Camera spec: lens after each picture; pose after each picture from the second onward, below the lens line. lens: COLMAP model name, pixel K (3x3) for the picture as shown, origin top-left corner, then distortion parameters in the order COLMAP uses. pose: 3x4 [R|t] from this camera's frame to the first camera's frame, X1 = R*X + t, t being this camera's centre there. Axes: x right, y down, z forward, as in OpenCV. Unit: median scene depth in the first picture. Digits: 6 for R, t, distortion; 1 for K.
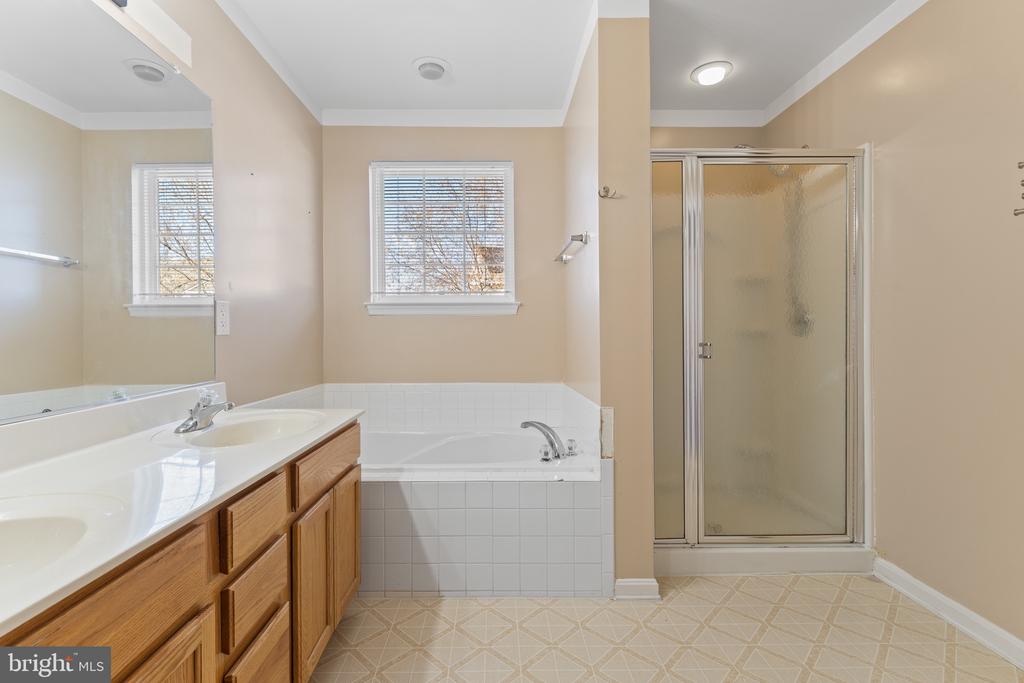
lens RADIAL K [[476.3, 0, 510.9], [0, 476.3, 334.0], [0, 0, 1]] dist [0.002949, -0.000036]
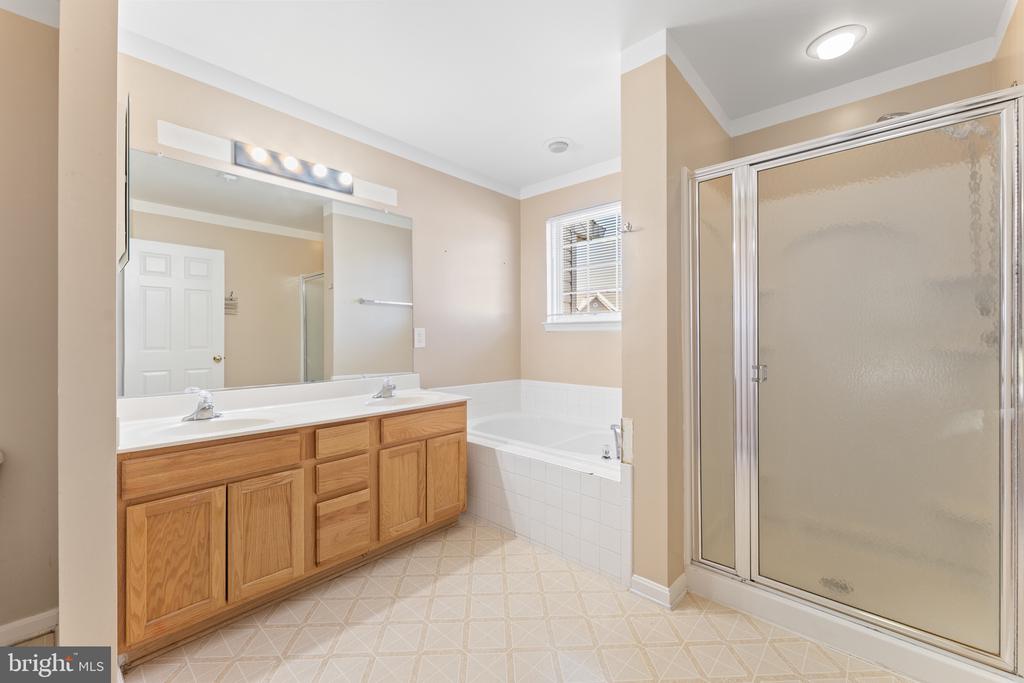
lens RADIAL K [[422.4, 0, 512.7], [0, 422.4, 337.4], [0, 0, 1]] dist [0.001473, 0.000104]
pose [[0.724506, 0.005245, -0.689248, 0.690605], [-0.003948, 0.999986, 0.003461, -0.039964], [0.689257, 0.000214, 0.724517, 0.090787]]
